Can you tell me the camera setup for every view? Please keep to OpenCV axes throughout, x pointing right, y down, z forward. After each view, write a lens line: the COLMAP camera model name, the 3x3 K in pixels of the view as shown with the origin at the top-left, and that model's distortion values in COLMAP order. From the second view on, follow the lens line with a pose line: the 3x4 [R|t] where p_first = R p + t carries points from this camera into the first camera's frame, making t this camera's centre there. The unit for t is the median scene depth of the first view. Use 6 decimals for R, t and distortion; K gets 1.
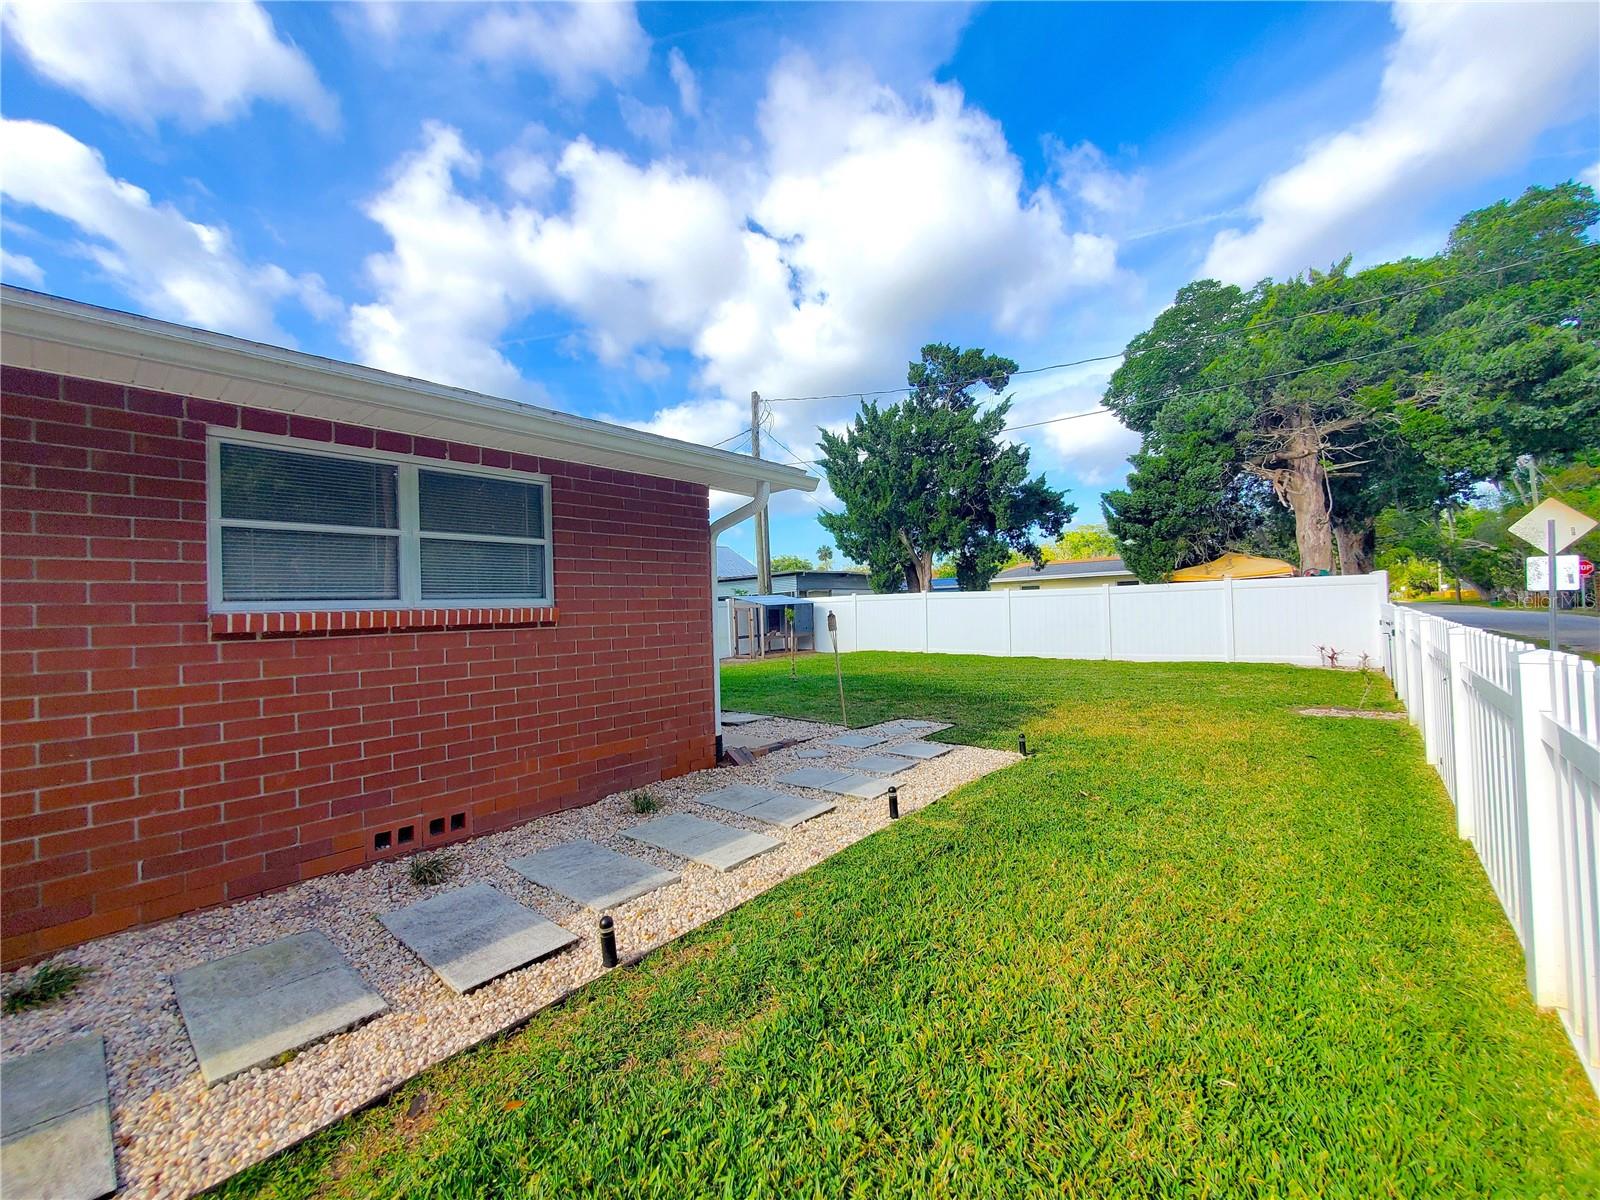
lens RADIAL K [[639.9, 0, 800.0], [0, 639.9, 600.0], [0, 0, 1]] dist [-0.000332, -0.001086]
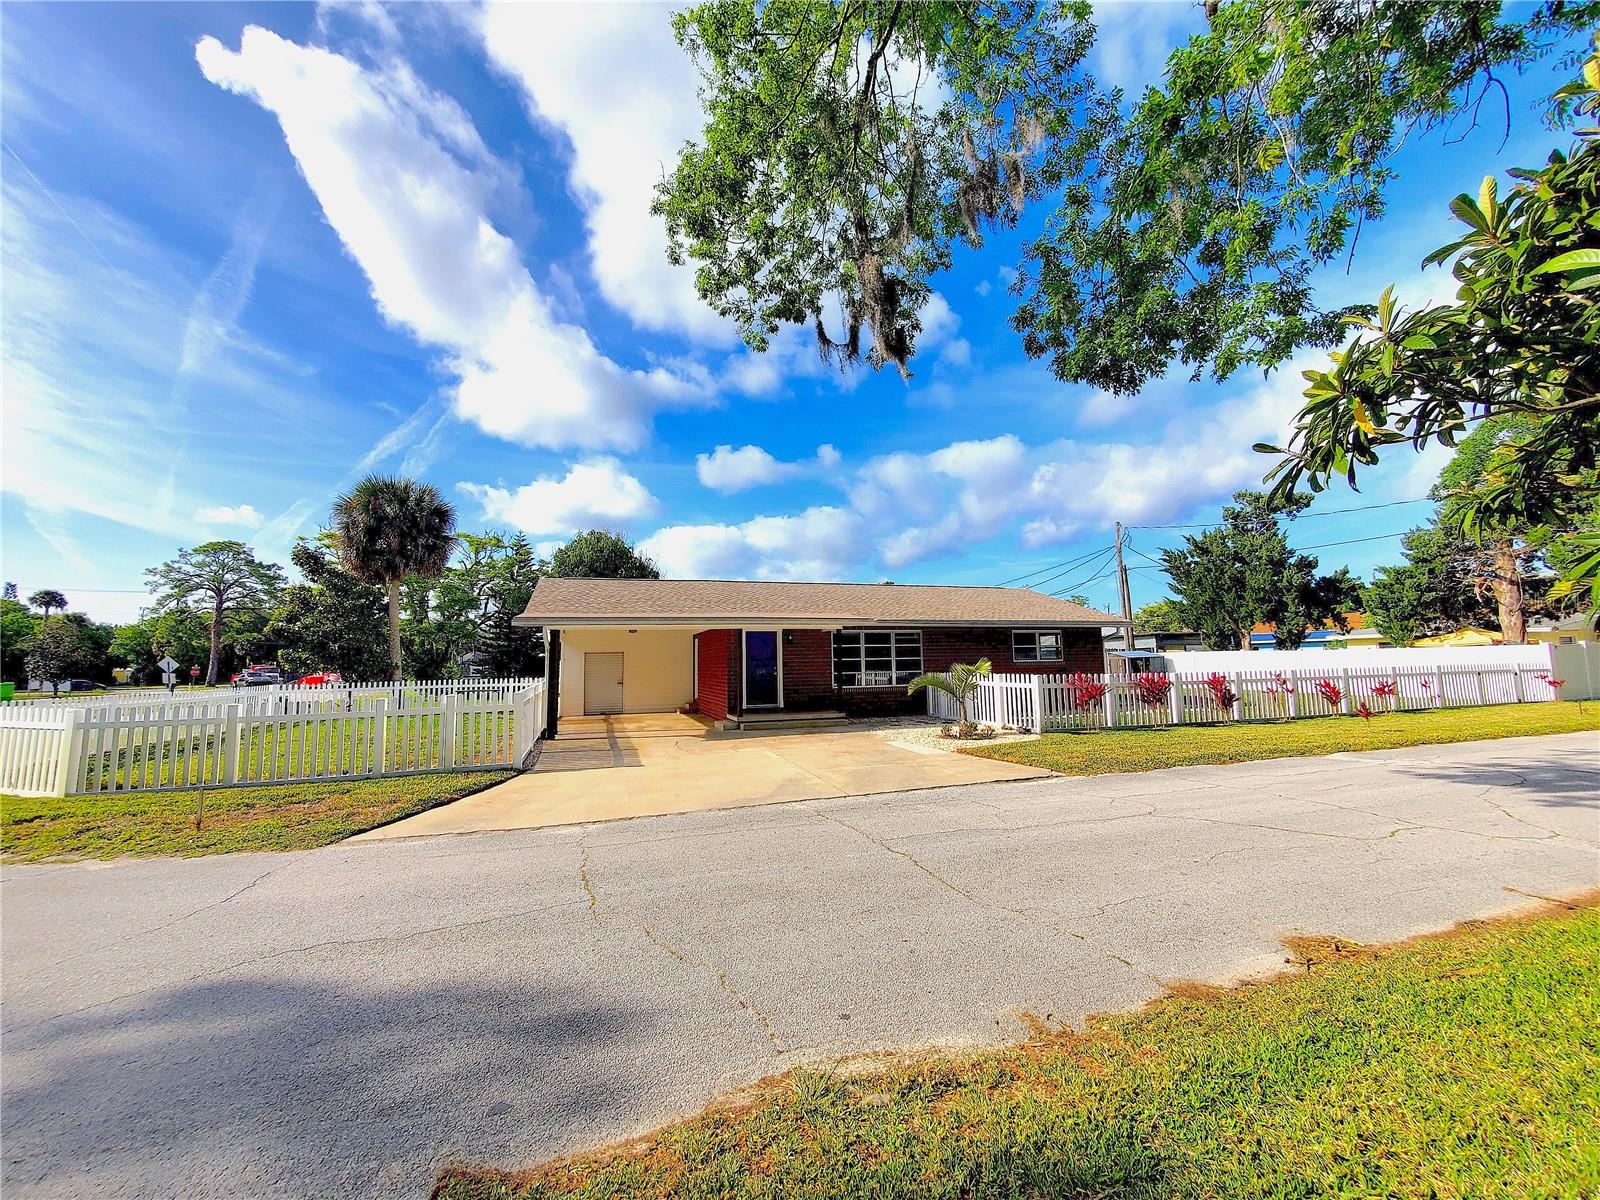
lens RADIAL K [[639.9, 0, 800.0], [0, 639.9, 600.0], [0, 0, 1]] dist [-0.000332, -0.001086]
pose [[0.856453, -0.031034, -0.515292, 0.089812], [-0.010932, 0.996877, -0.078208, 0.000349], [0.516110, 0.072615, 0.853439, -0.977732]]
